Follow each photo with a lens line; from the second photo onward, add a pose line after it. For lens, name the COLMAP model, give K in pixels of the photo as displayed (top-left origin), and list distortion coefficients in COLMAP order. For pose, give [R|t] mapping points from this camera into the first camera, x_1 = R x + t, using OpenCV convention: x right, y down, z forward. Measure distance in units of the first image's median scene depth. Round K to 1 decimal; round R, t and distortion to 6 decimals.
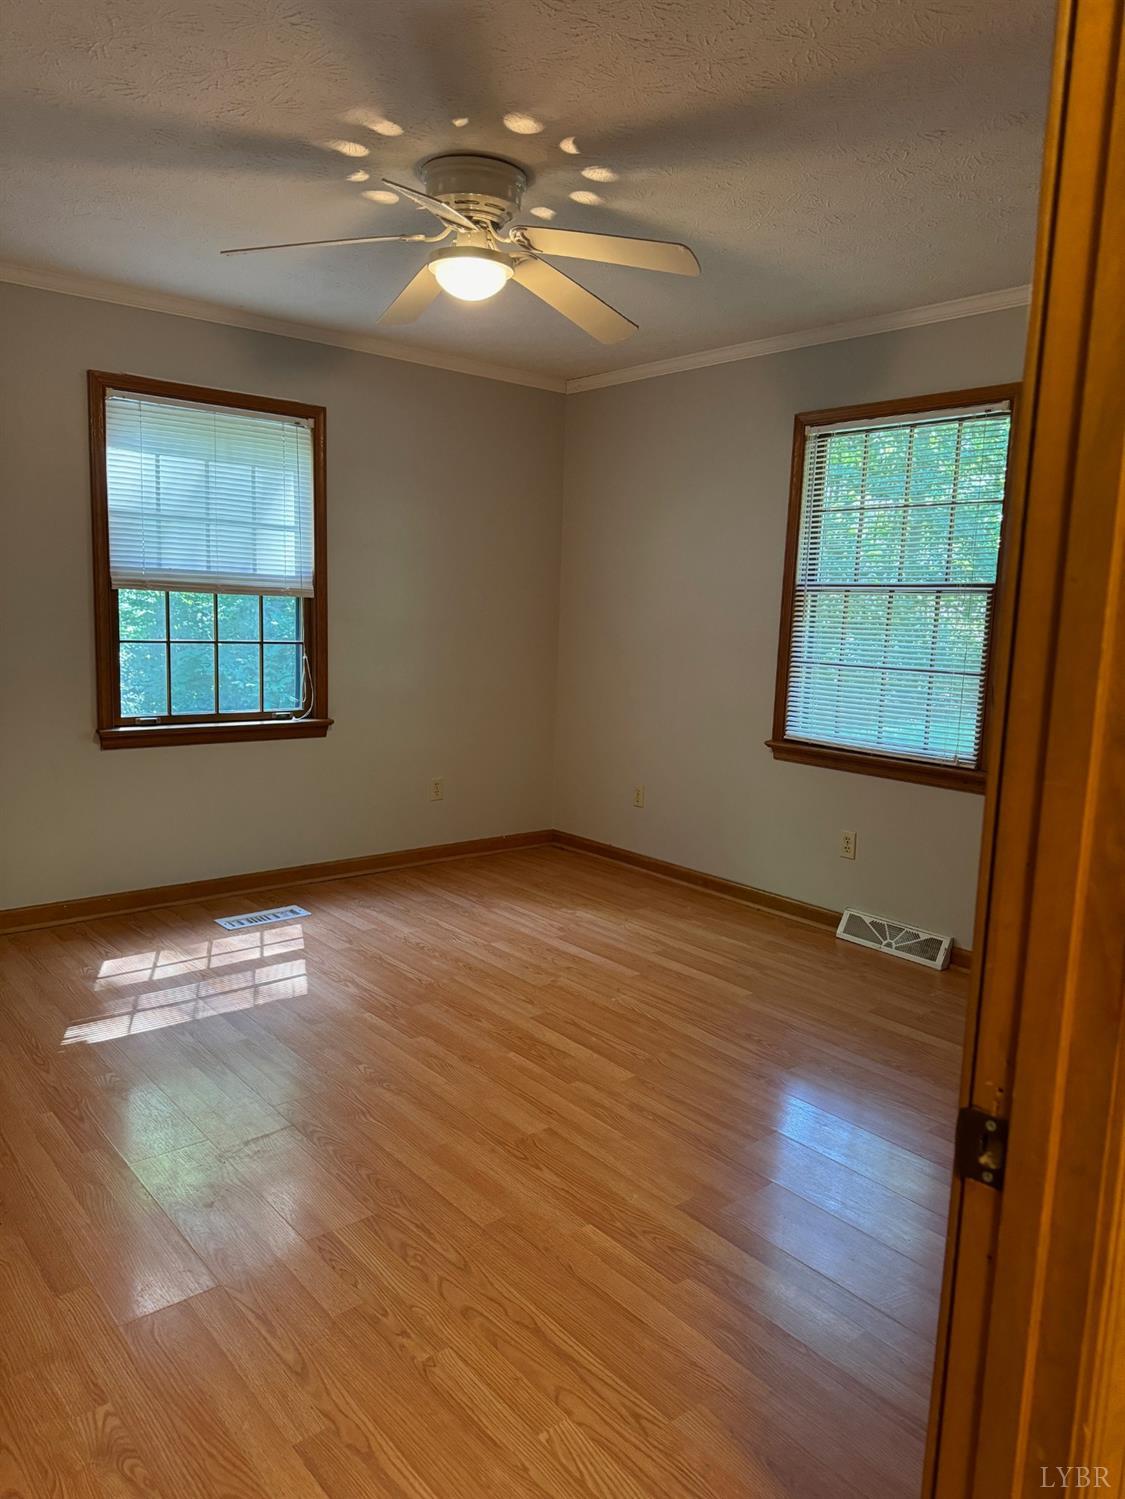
lens RADIAL K [[1068.5, 0, 554.4], [0, 1068.5, 753.9], [0, 0, 1]] dist [0.069969, -0.071027]
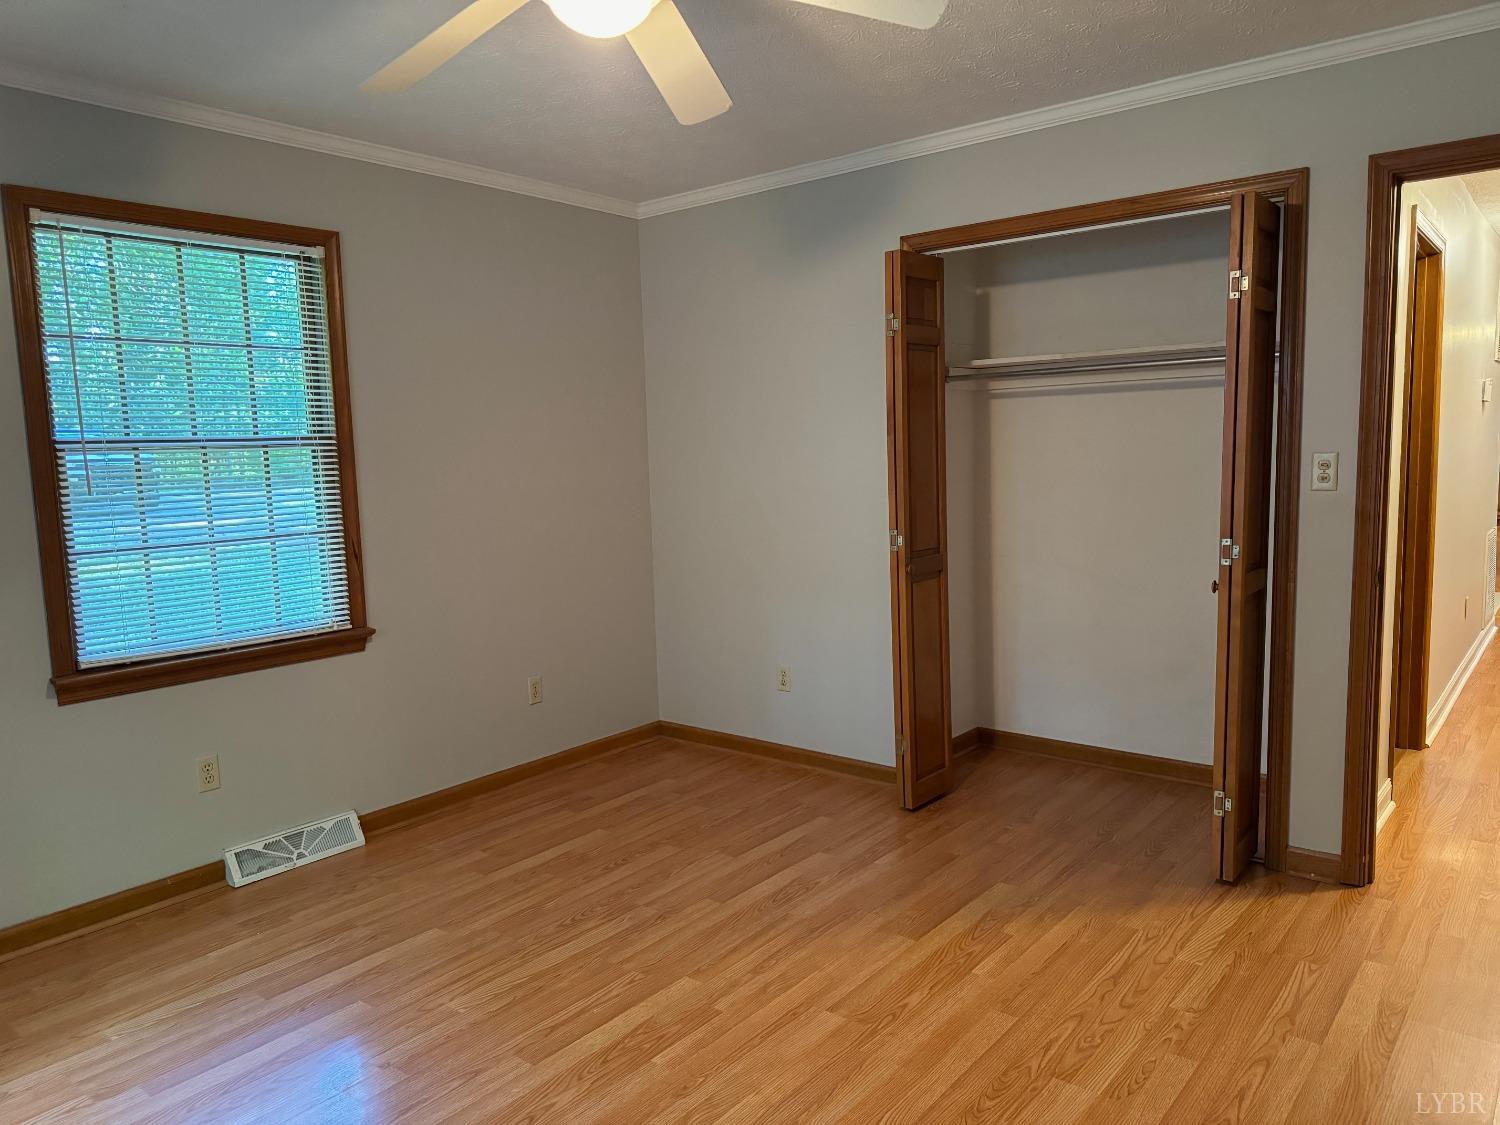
lens RADIAL K [[1069.2, 0, 750.0], [0, 1069.2, 562.5], [0, 0, 1]] dist [0.069969, -0.071027]
pose [[-0.206026, -0.137136, 0.968890, -0.636255], [0.162521, 0.971585, 0.172076, -0.156654], [-0.964956, 0.192917, -0.177884, 0.856068]]
